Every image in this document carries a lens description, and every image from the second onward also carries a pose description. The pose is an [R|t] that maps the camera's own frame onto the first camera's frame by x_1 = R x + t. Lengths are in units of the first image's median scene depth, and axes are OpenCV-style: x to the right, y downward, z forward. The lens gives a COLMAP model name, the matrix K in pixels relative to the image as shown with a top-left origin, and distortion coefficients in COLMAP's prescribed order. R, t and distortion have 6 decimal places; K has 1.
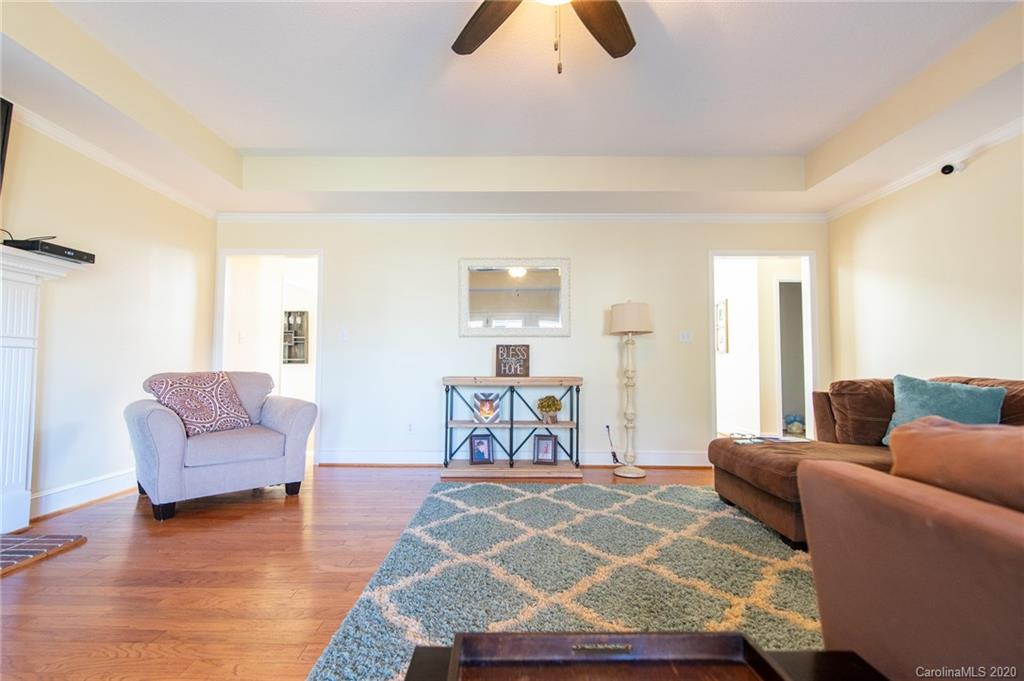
lens RADIAL K [[443.5, 0, 503.1], [0, 443.5, 344.3], [0, 0, 1]] dist [0.001200, 0.000166]
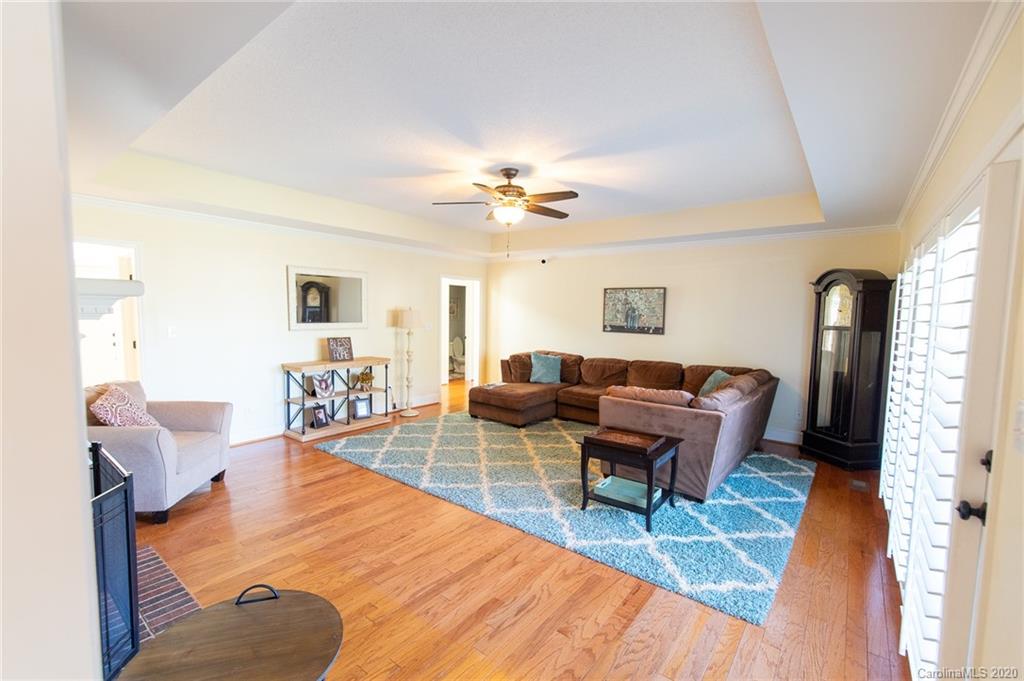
lens RADIAL K [[443.5, 0, 503.1], [0, 443.5, 344.3], [0, 0, 1]] dist [0.001200, 0.000166]
pose [[0.612061, -0.055667, 0.788849, -0.967640], [-0.055672, 0.992011, 0.113199, -0.207856], [-0.788848, -0.113202, 0.604073, -0.283026]]
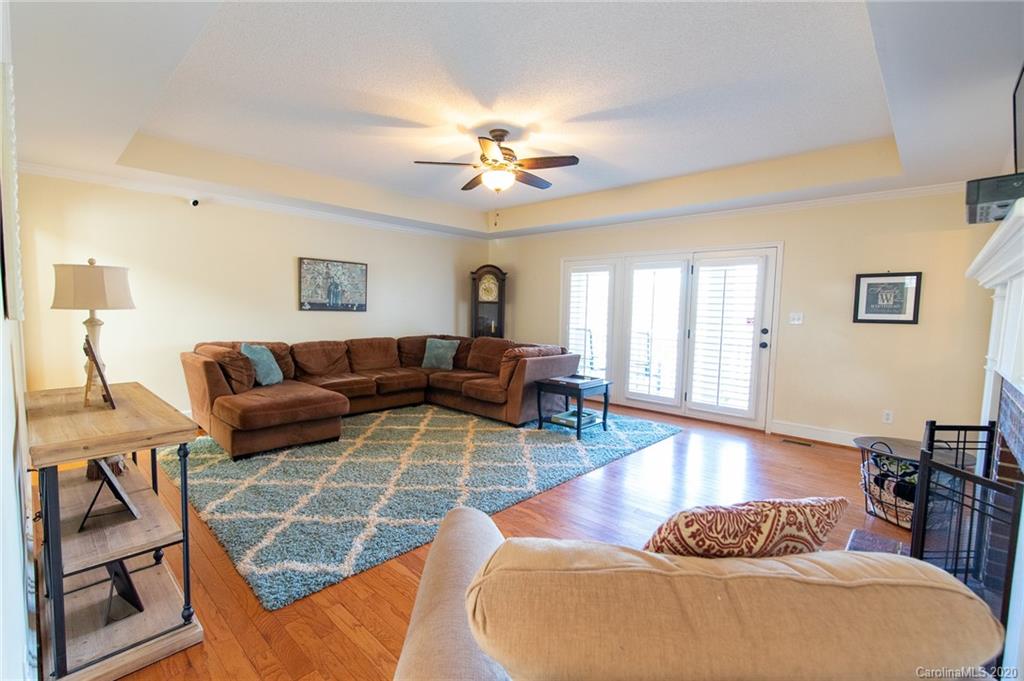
lens RADIAL K [[452.7, 0, 502.6], [0, 452.7, 344.7], [0, 0, 1]] dist [0.001120, 0.000090]
pose [[-0.734413, -0.076243, 0.674407, -0.793992], [-0.062769, 0.997042, 0.044364, -0.050360], [-0.675794, -0.009751, -0.737026, 1.382831]]
